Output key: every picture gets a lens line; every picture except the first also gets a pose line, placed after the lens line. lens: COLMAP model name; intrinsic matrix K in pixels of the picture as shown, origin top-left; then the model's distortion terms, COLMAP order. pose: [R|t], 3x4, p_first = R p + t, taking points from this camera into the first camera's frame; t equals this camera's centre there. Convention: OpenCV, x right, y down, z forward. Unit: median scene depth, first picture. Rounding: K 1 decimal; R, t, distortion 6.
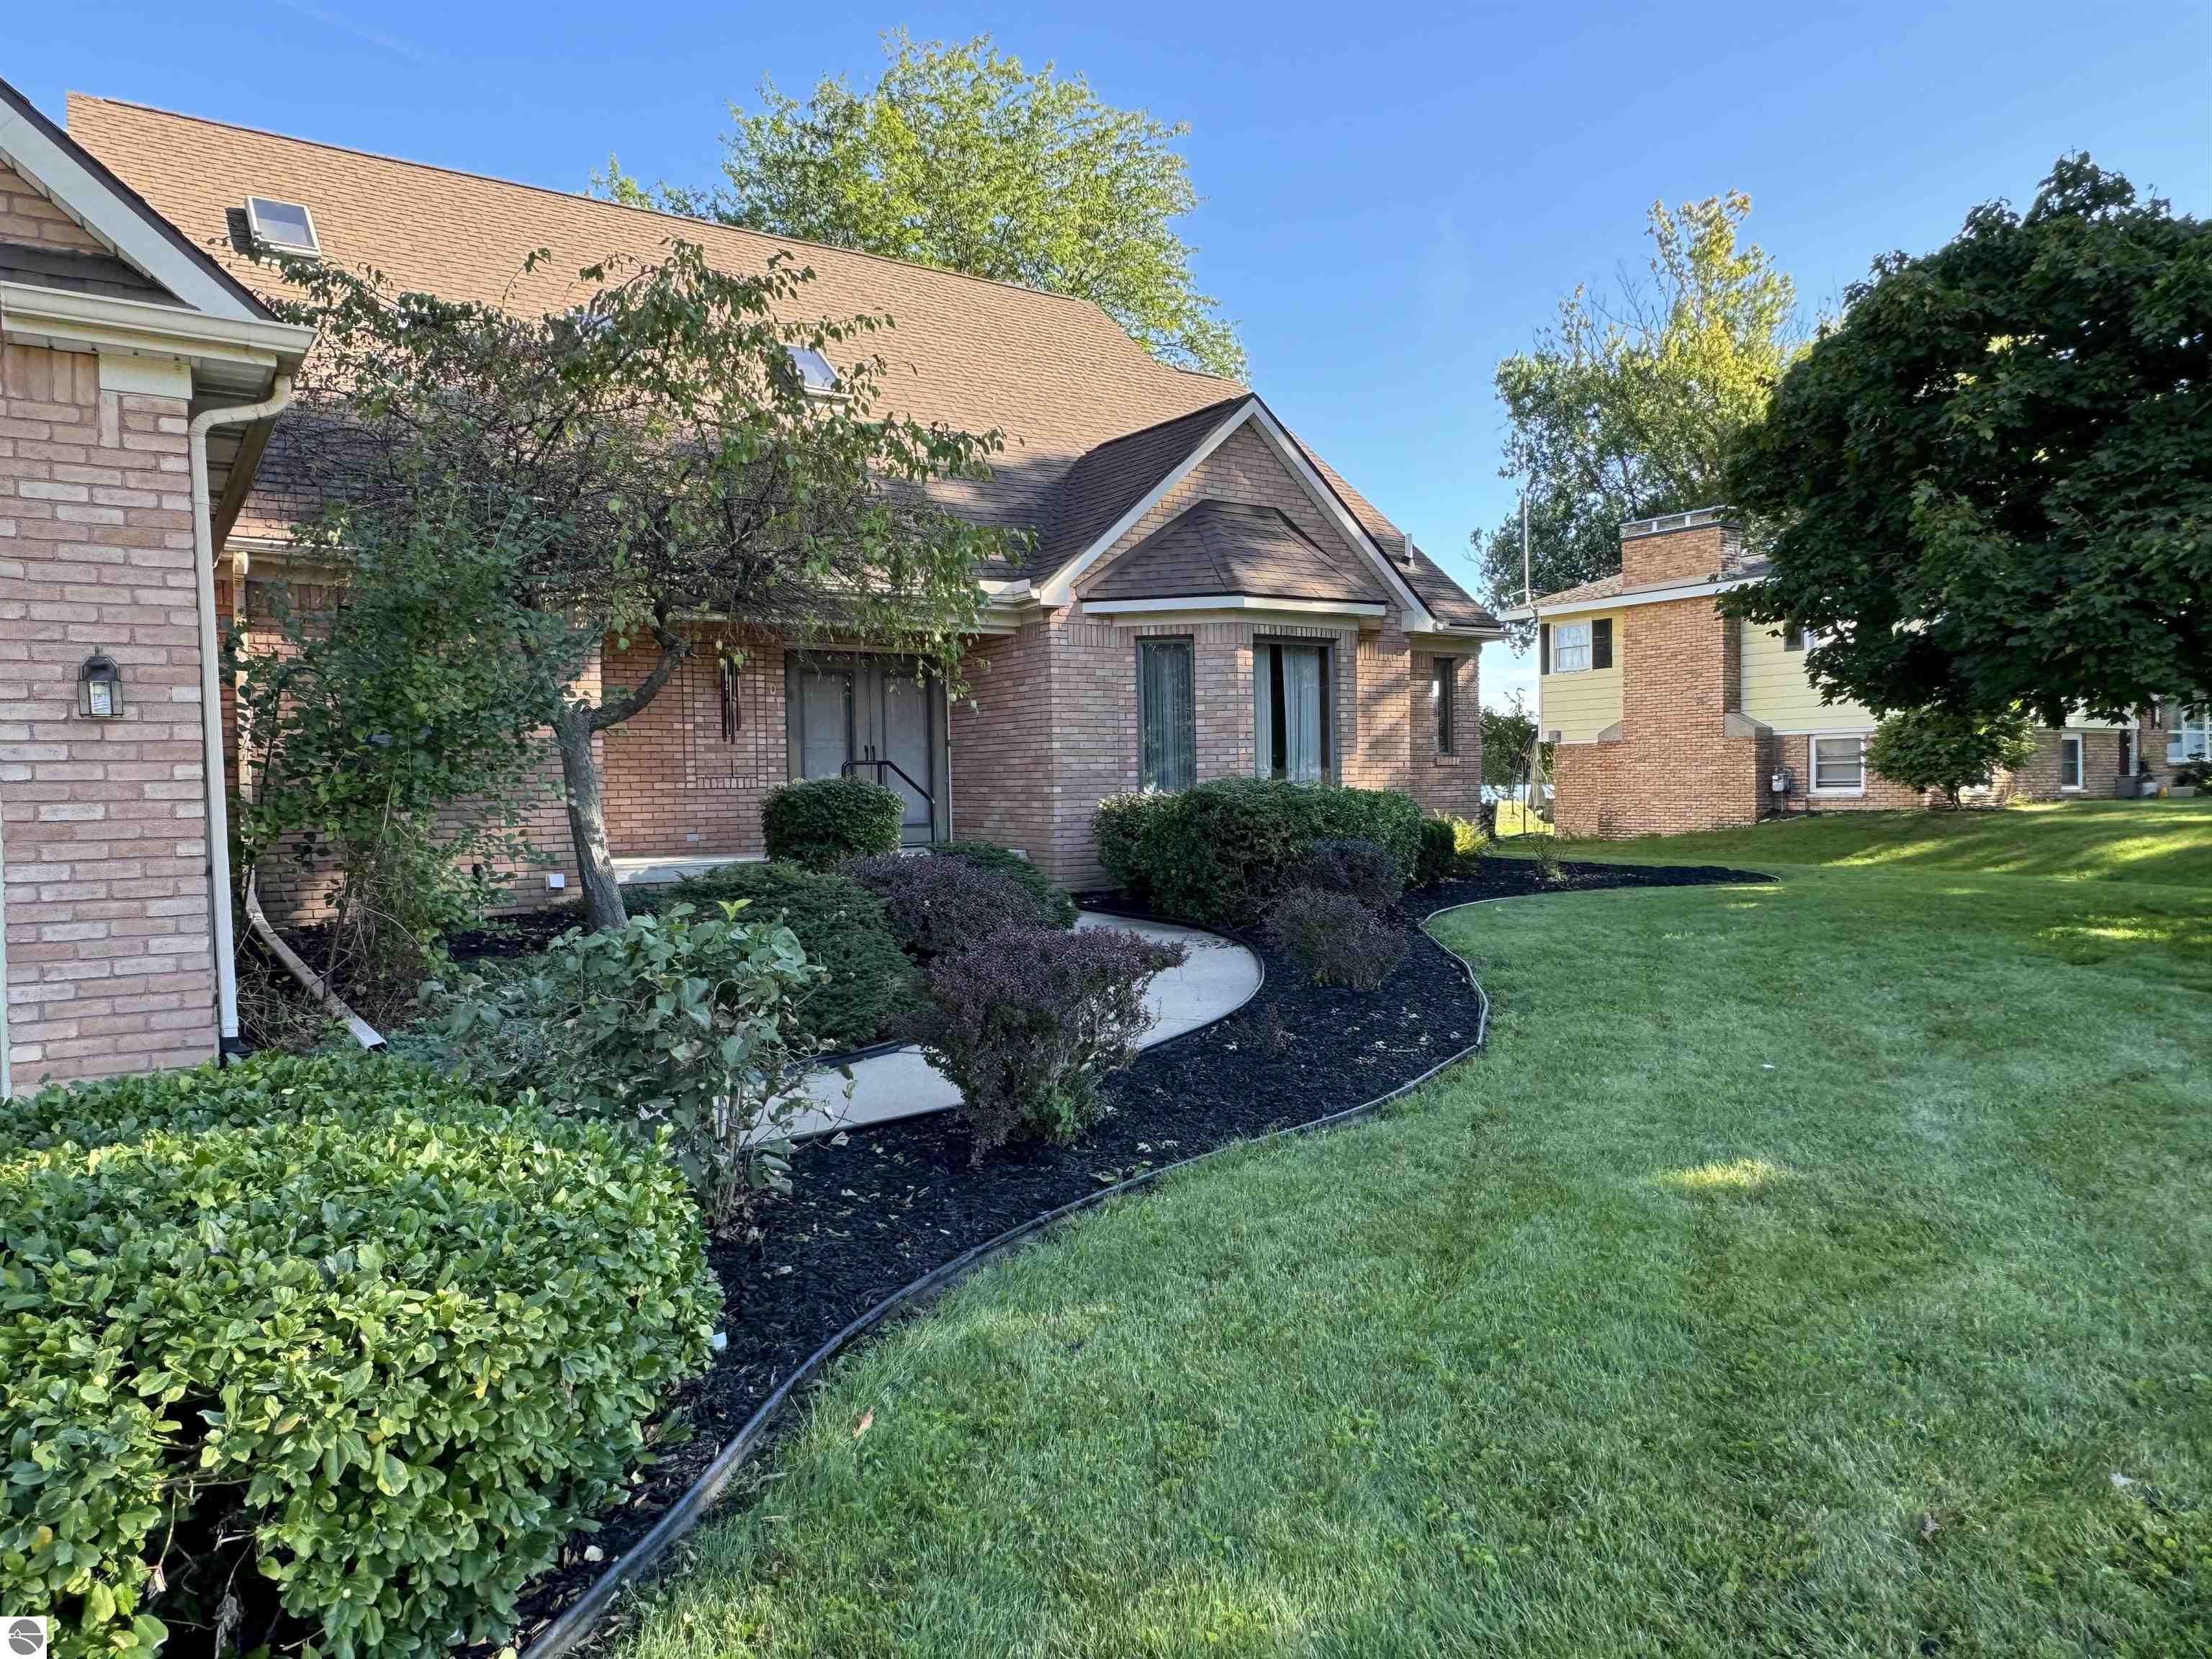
lens RADIAL K [[1460.6, 0, 1105.0], [0, 1460.6, 835.8], [0, 0, 1]] dist [-0.001831, 0.000456]
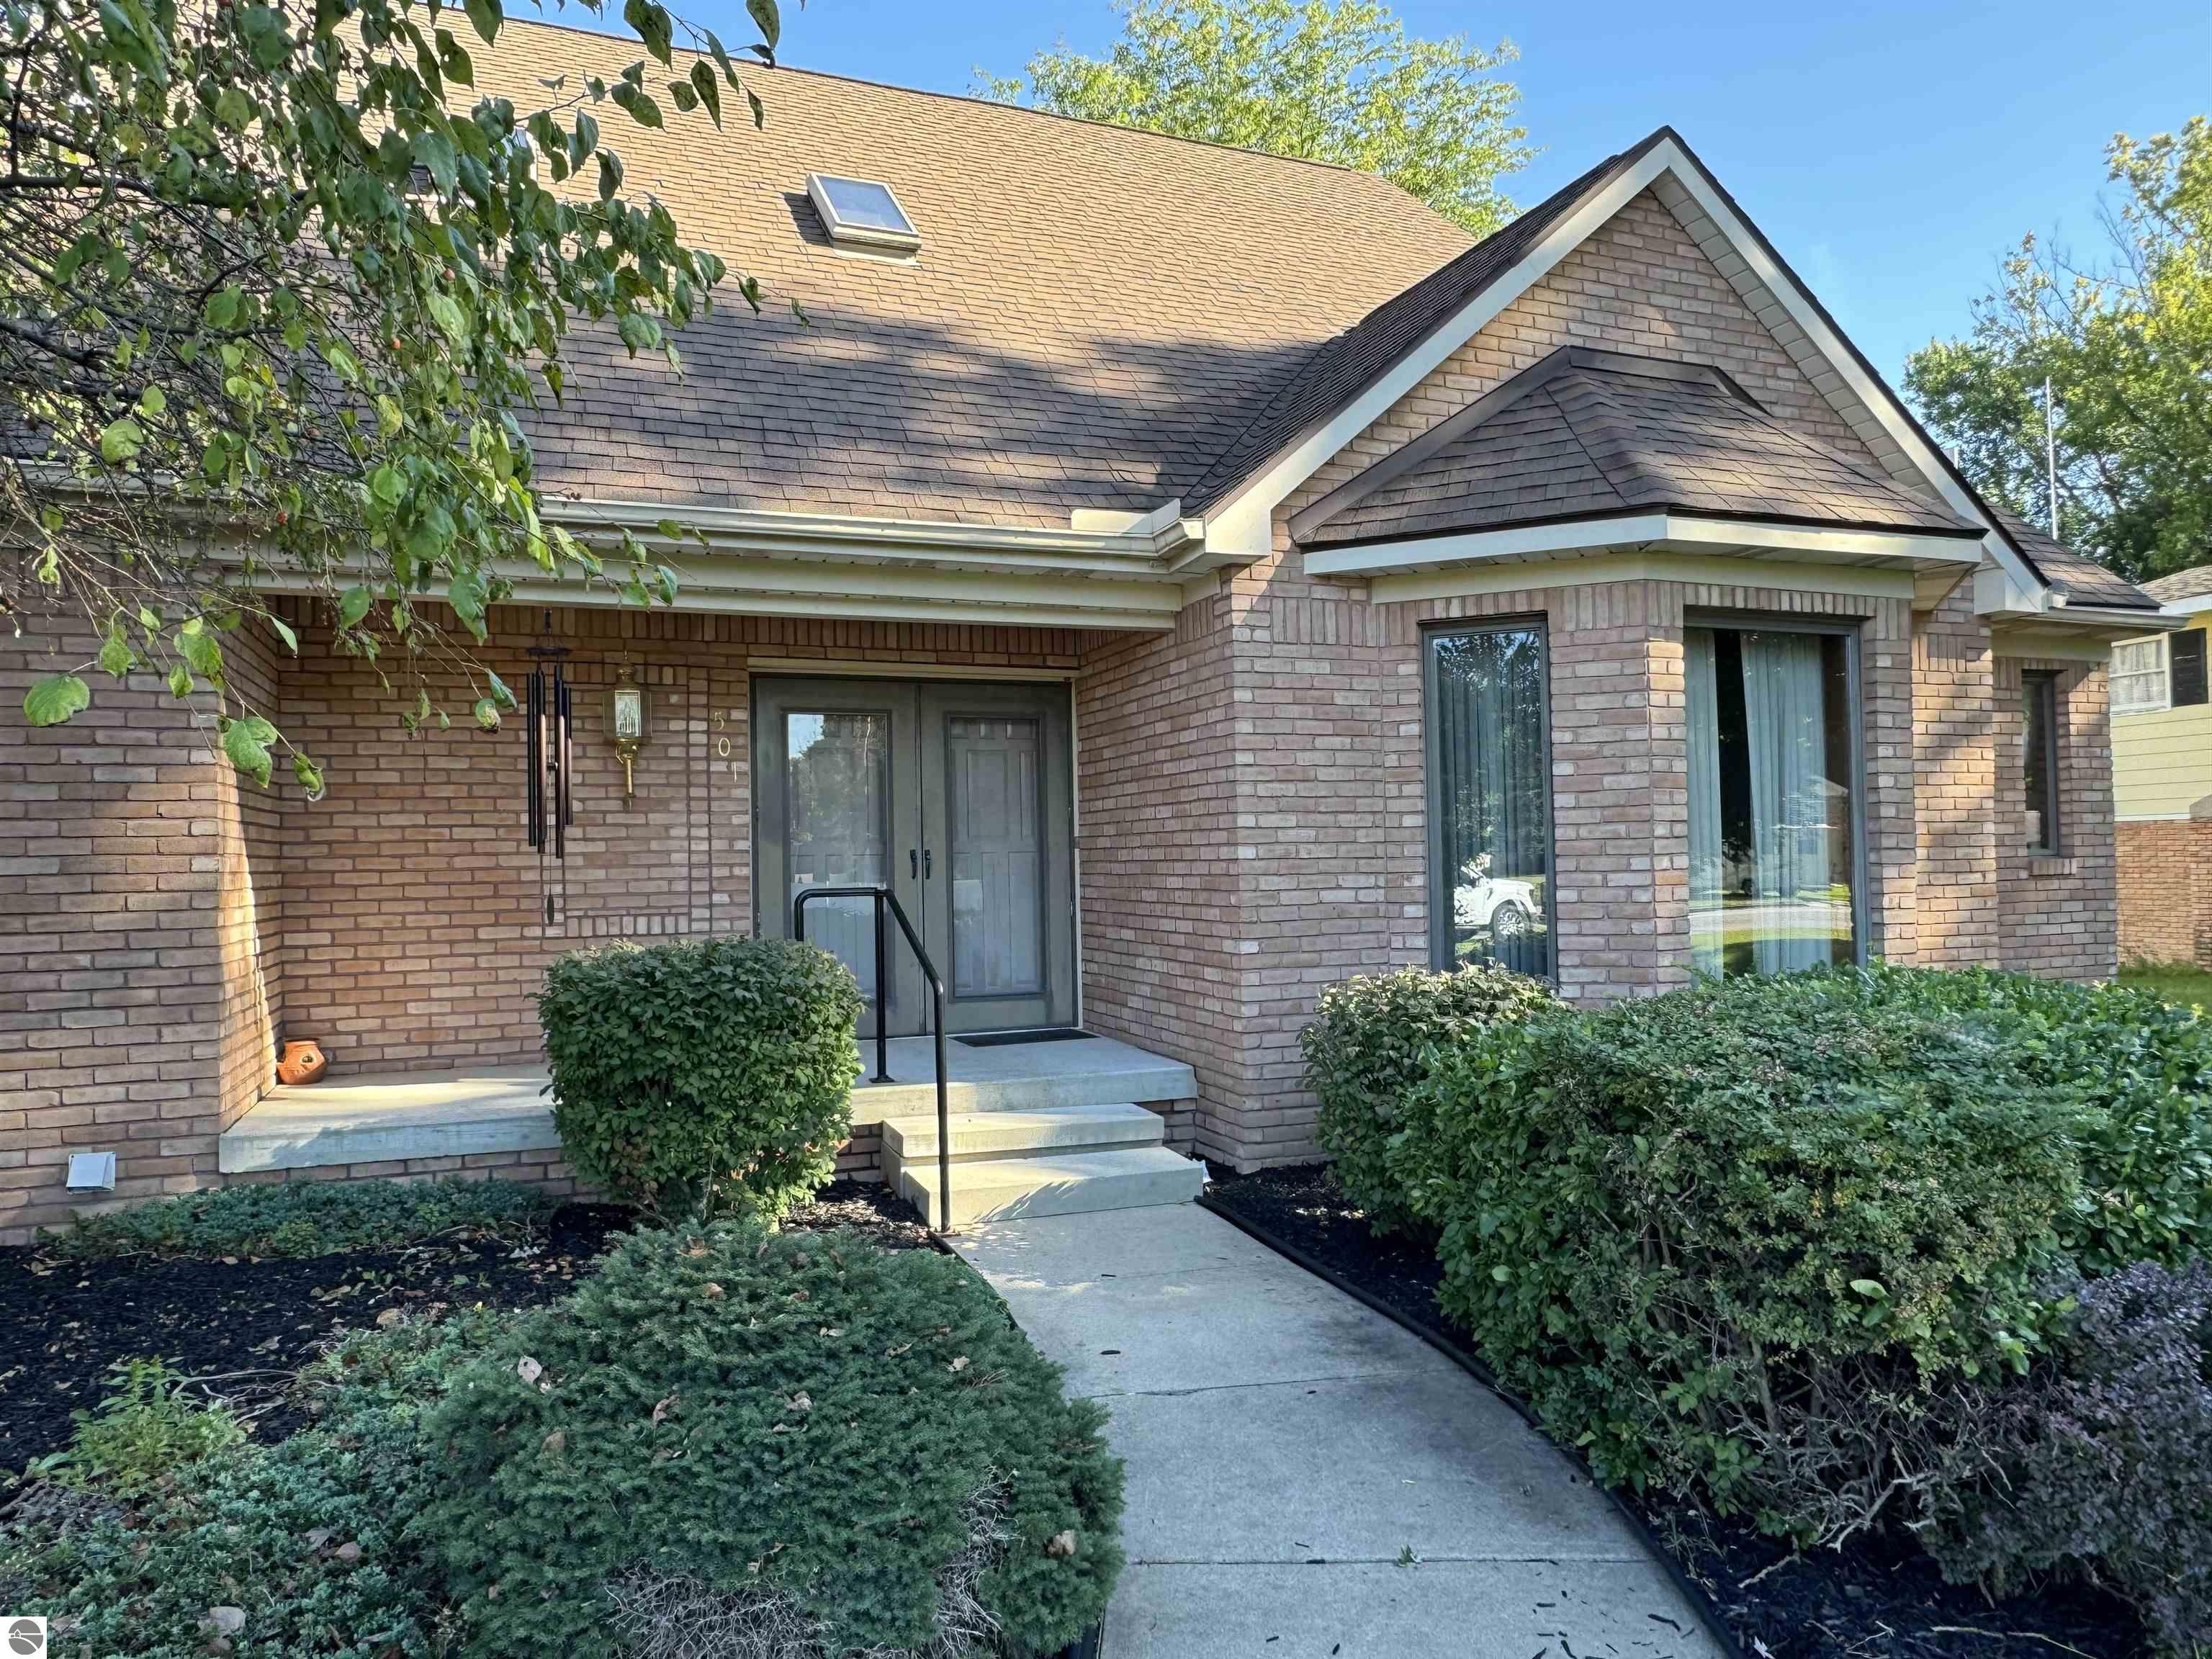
lens RADIAL K [[1460.6, 0, 1105.0], [0, 1460.6, 835.8], [0, 0, 1]] dist [-0.001831, 0.000456]
pose [[0.974743, -0.005627, -0.223260, 0.038676], [-0.005421, 0.998792, -0.048843, -0.062407], [0.223265, 0.048819, 0.973535, 0.748372]]
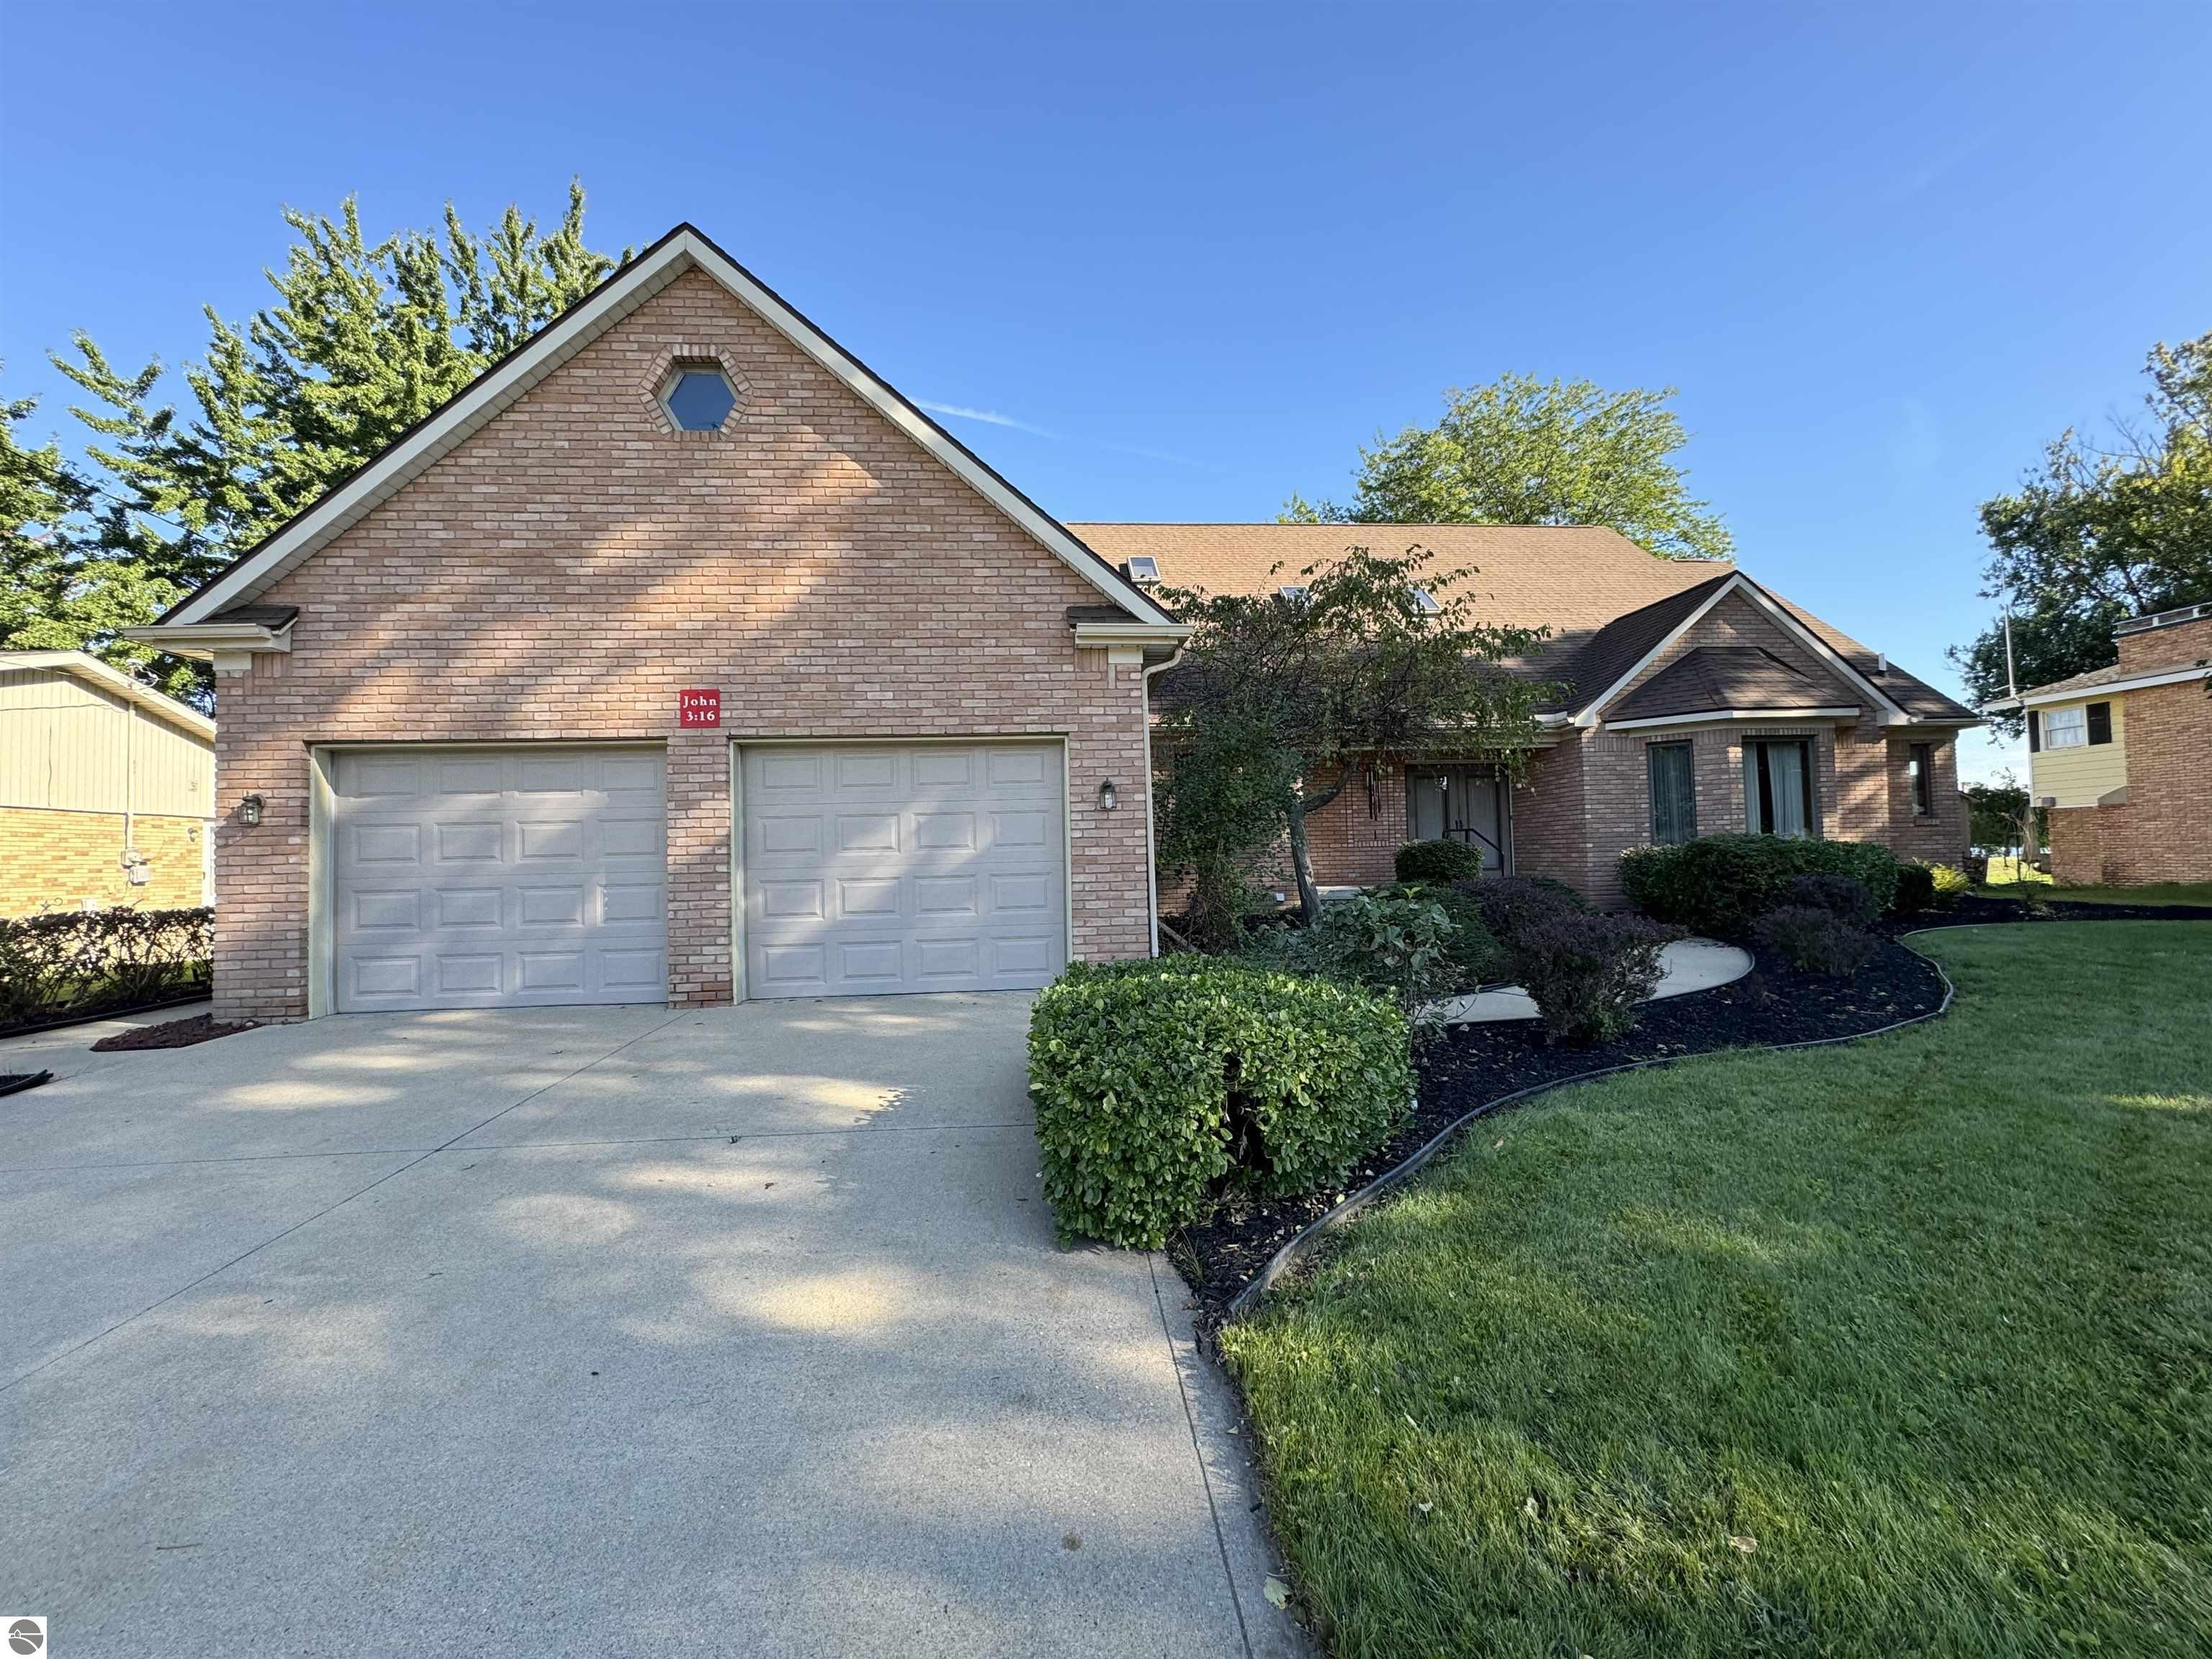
lens RADIAL K [[895.9, 0, 1106.2], [0, 895.9, 826.5], [0, 0, 1]] dist [-0.003657, 0.000236]
pose [[0.866048, -0.021929, -0.499479, -0.003314], [-0.009985, 0.998080, -0.061132, 0.016094], [0.499860, 0.057931, 0.864166, -0.098877]]
